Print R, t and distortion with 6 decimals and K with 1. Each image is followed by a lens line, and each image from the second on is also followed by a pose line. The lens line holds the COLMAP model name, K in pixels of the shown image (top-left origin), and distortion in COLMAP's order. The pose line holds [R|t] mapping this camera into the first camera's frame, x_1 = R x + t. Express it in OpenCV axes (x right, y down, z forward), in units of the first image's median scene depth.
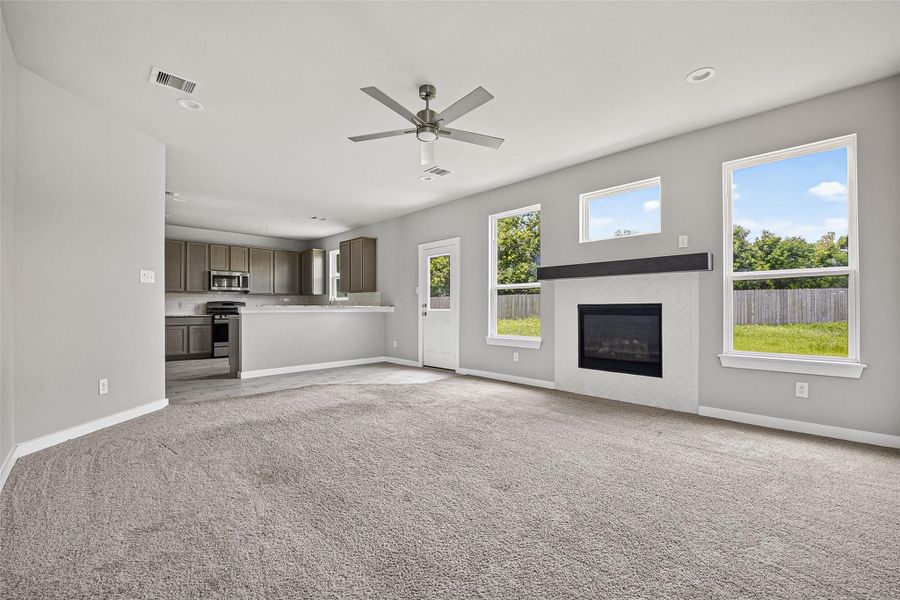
lens RADIAL K [[395.6, 0, 452.2], [0, 395.6, 308.9], [0, 0, 1]] dist [-0.000768, -0.000256]
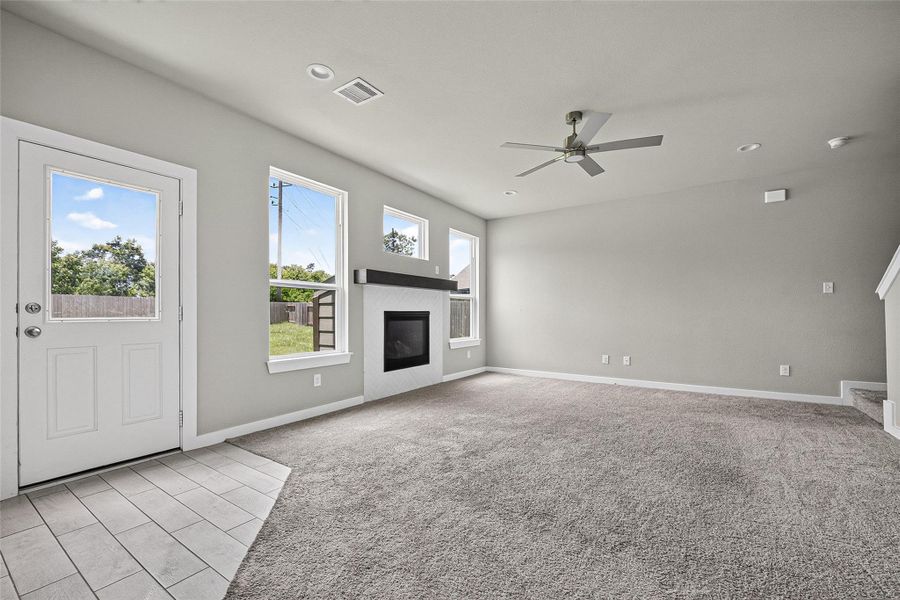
lens RADIAL K [[395.6, 0, 452.2], [0, 395.6, 308.9], [0, 0, 1]] dist [-0.000768, -0.000256]
pose [[-0.263123, 0.012782, 0.964678, -0.731619], [0.004028, 0.999918, -0.012150, -0.003689], [-0.964754, 0.000689, -0.263153, 1.104193]]
